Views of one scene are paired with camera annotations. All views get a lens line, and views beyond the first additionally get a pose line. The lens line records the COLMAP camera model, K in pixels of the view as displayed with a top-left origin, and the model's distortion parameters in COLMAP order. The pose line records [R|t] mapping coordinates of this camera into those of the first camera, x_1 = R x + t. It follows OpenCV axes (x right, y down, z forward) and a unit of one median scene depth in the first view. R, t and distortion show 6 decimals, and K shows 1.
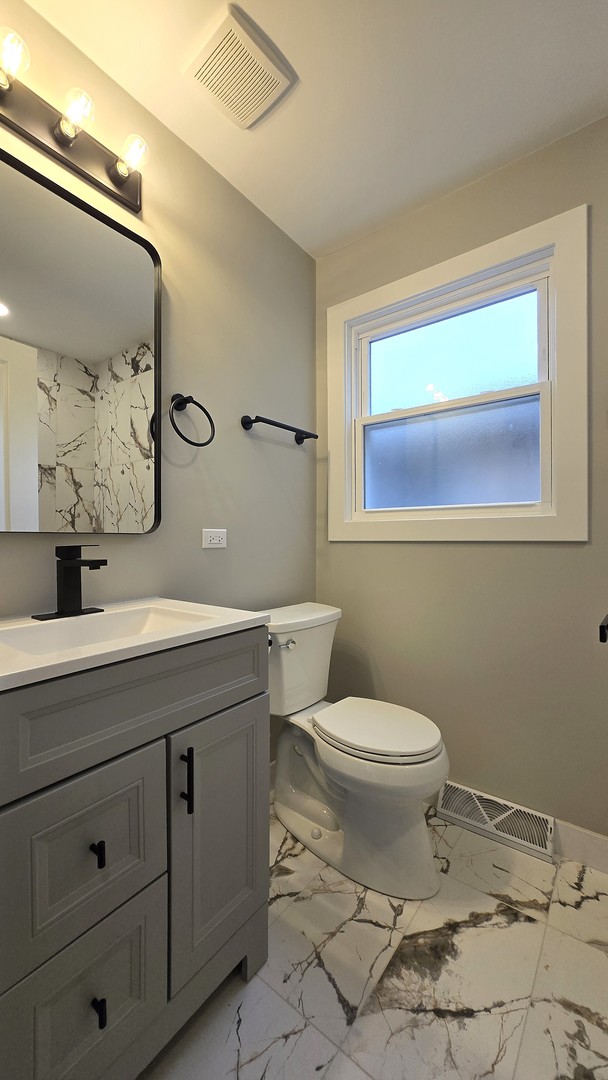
lens RADIAL K [[424.0, 0, 294.7], [0, 424.0, 536.5], [0, 0, 1]] dist [0.000022, -0.000175]
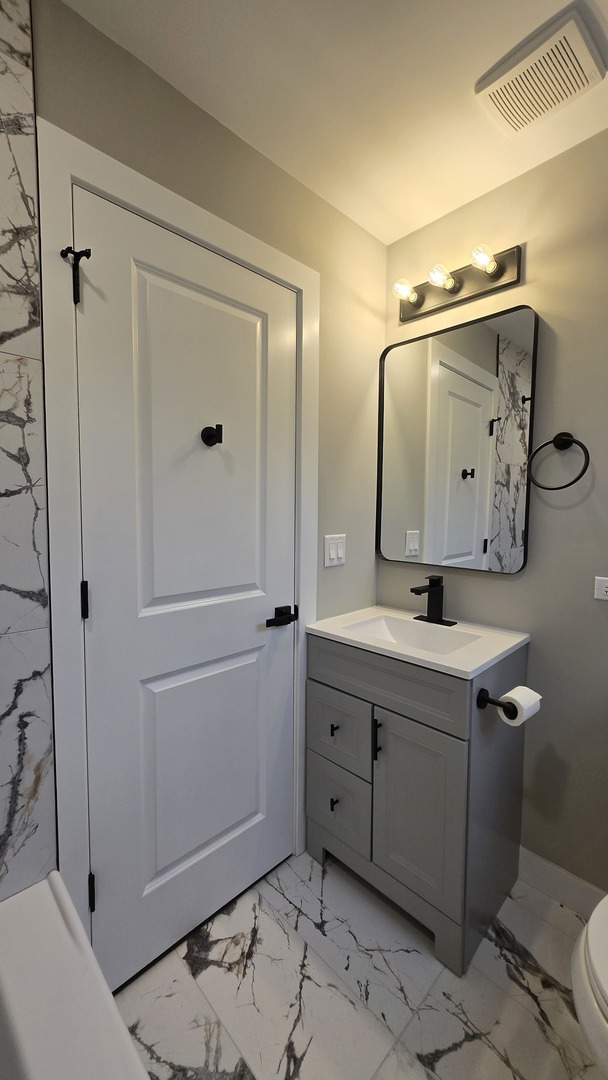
lens RADIAL K [[424.0, 0, 294.7], [0, 424.0, 536.5], [0, 0, 1]] dist [0.000022, -0.000175]
pose [[-0.151008, 0.065512, -0.986359, 1.013430], [-0.004494, 0.997746, 0.066956, -0.215964], [0.988522, 0.014544, -0.150373, 0.728812]]
